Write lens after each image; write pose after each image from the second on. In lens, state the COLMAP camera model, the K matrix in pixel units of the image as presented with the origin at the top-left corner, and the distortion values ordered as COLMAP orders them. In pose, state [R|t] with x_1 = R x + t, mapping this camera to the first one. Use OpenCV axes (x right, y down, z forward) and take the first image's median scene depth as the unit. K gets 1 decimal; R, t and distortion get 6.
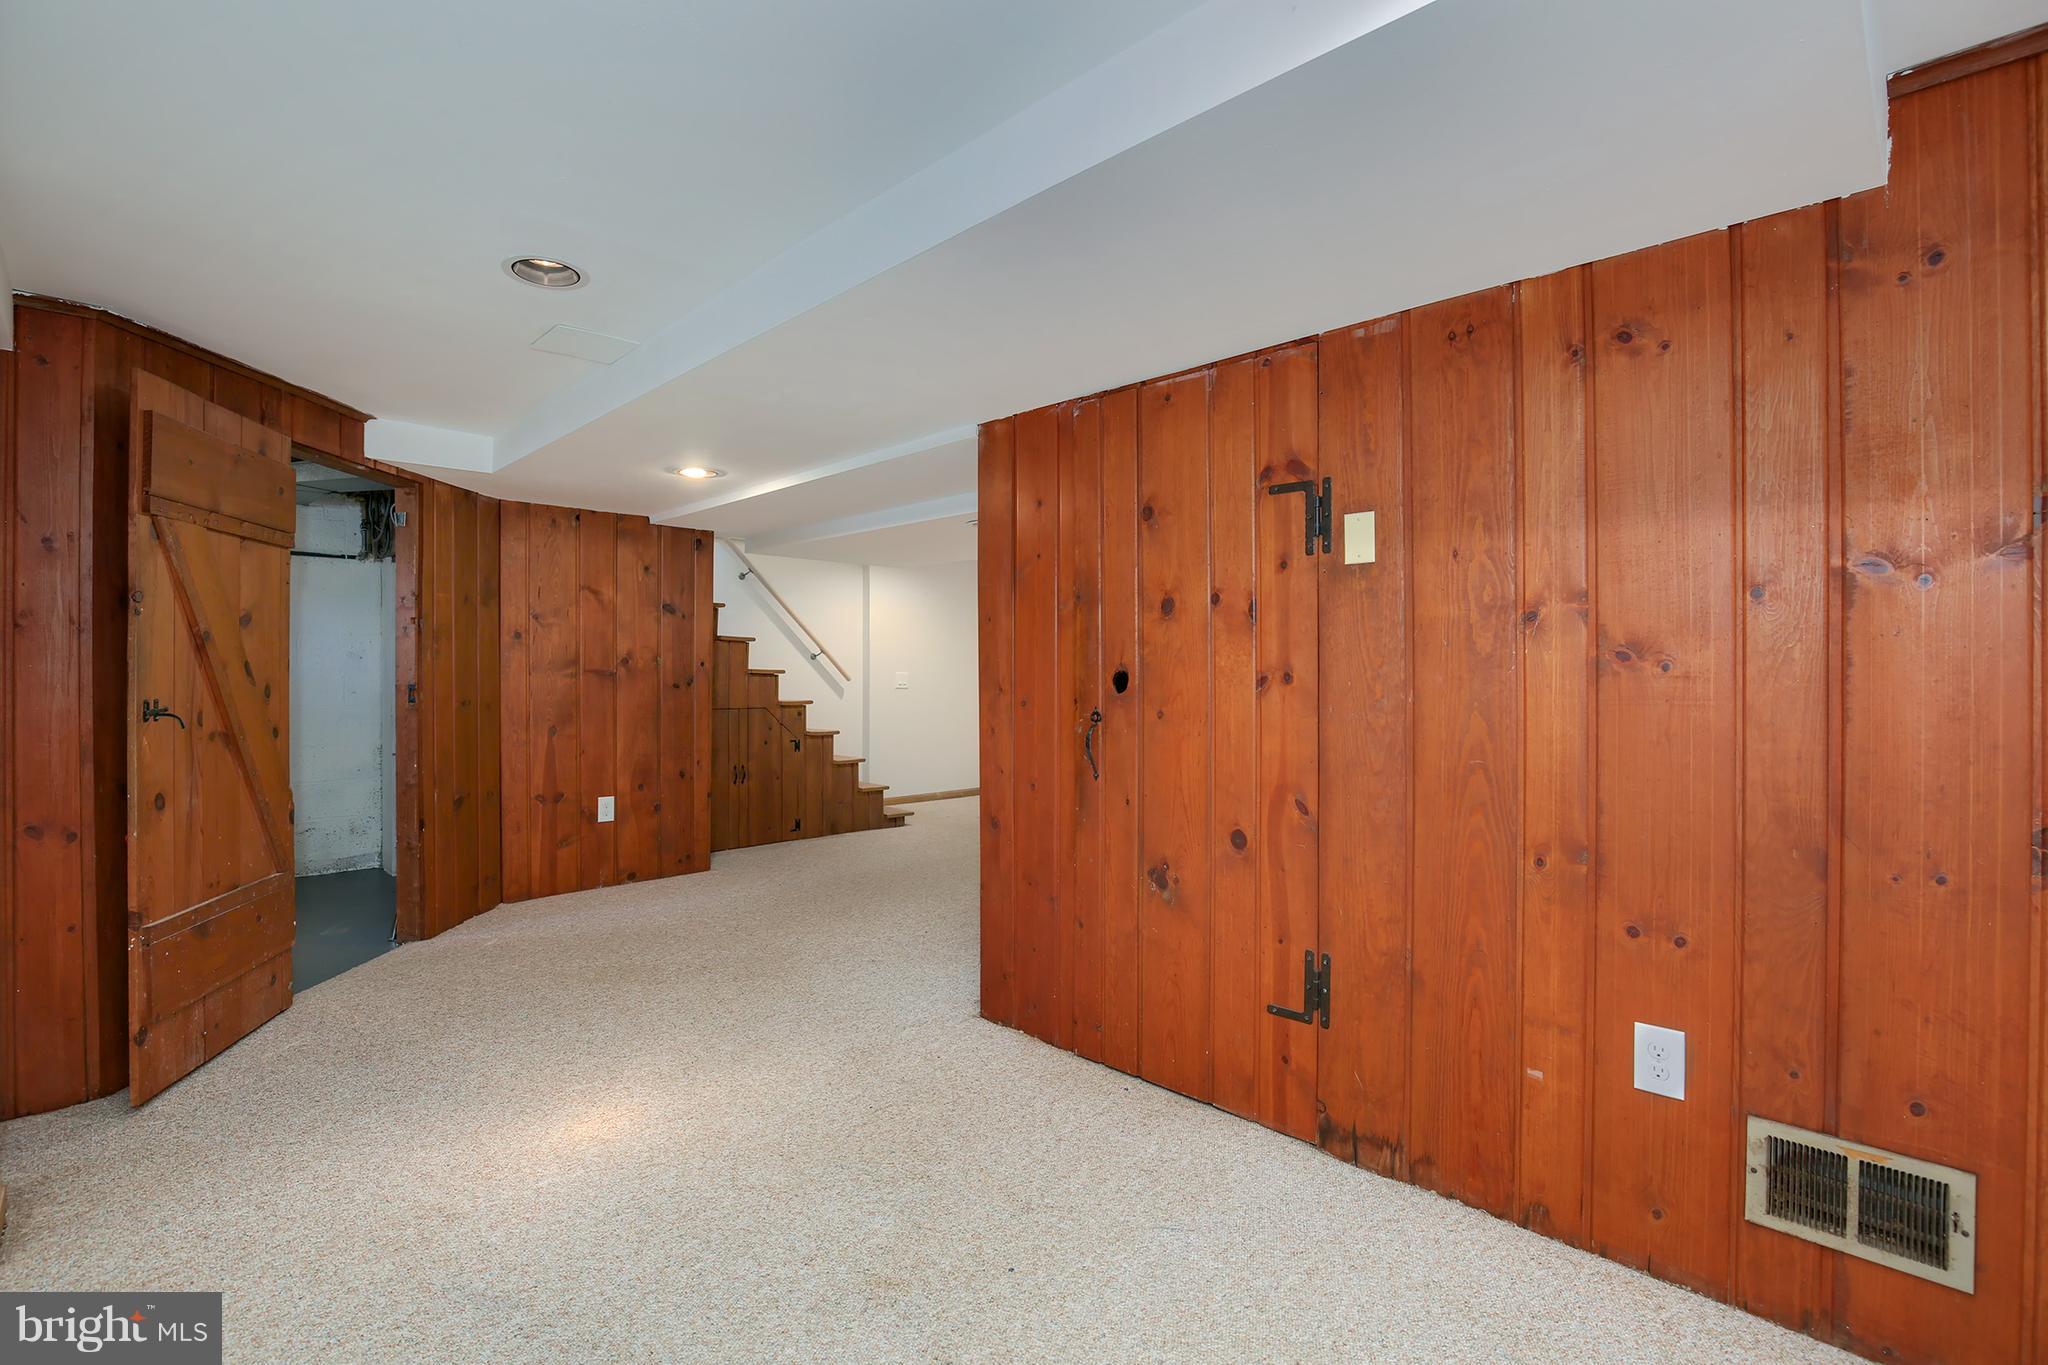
lens RADIAL K [[1032.8, 0, 1030.6], [0, 1032.8, 681.0], [0, 0, 1]] dist [-0.033597, -0.000555]
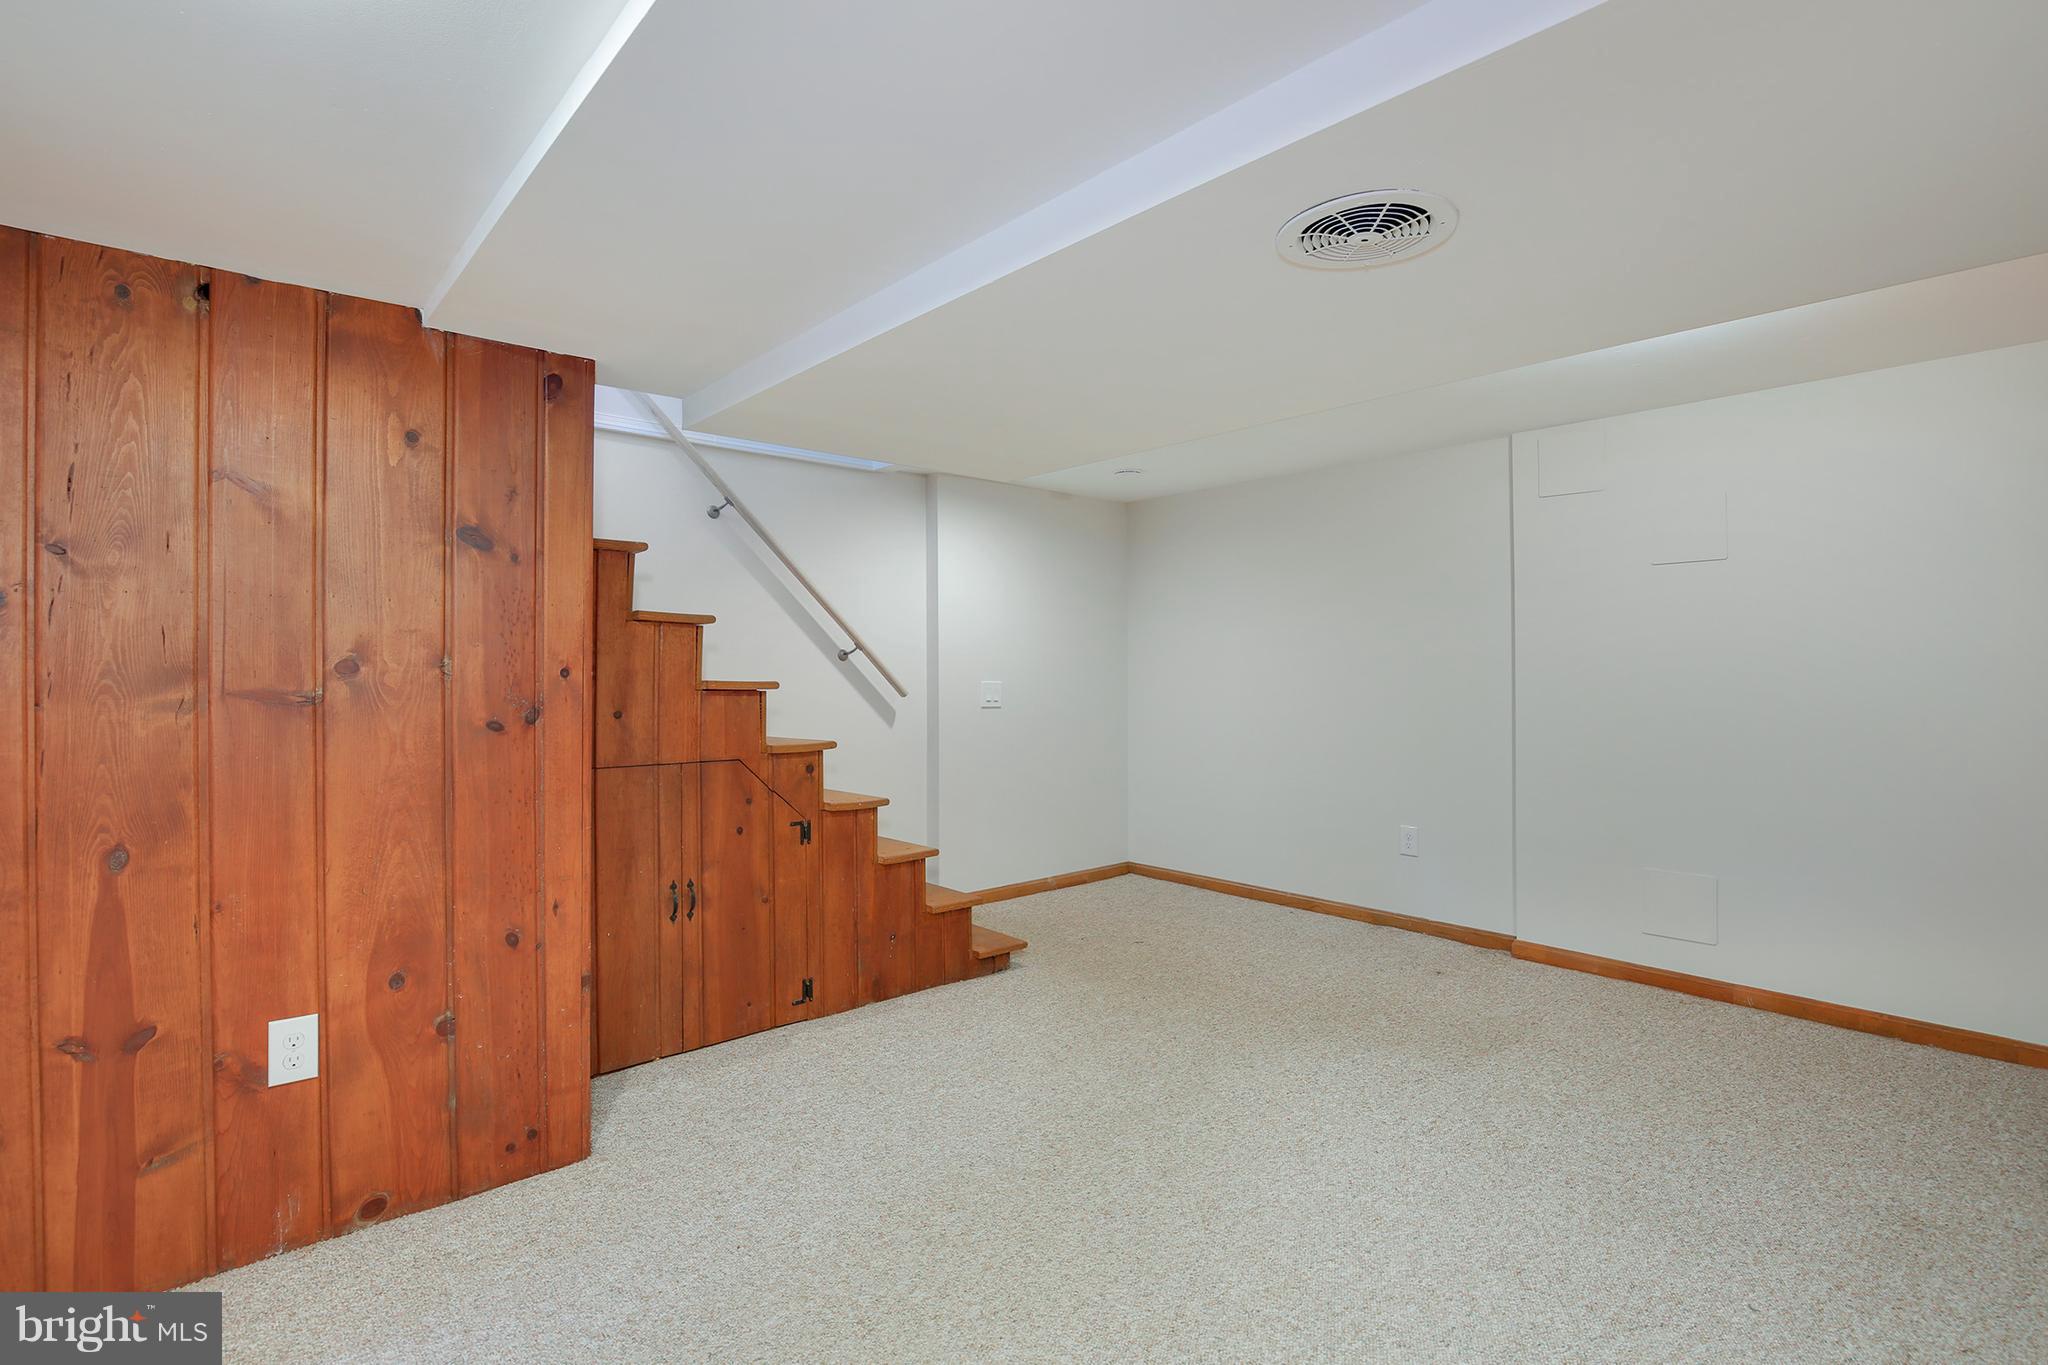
lens RADIAL K [[1032.8, 0, 1014.4], [0, 1032.8, 664.8], [0, 0, 1]] dist [-0.033597, -0.000555]
pose [[0.998114, -0.007854, -0.060891, -0.110795], [0.006870, 0.999842, -0.016366, -0.011539], [0.061010, 0.015917, 0.998010, 0.596342]]
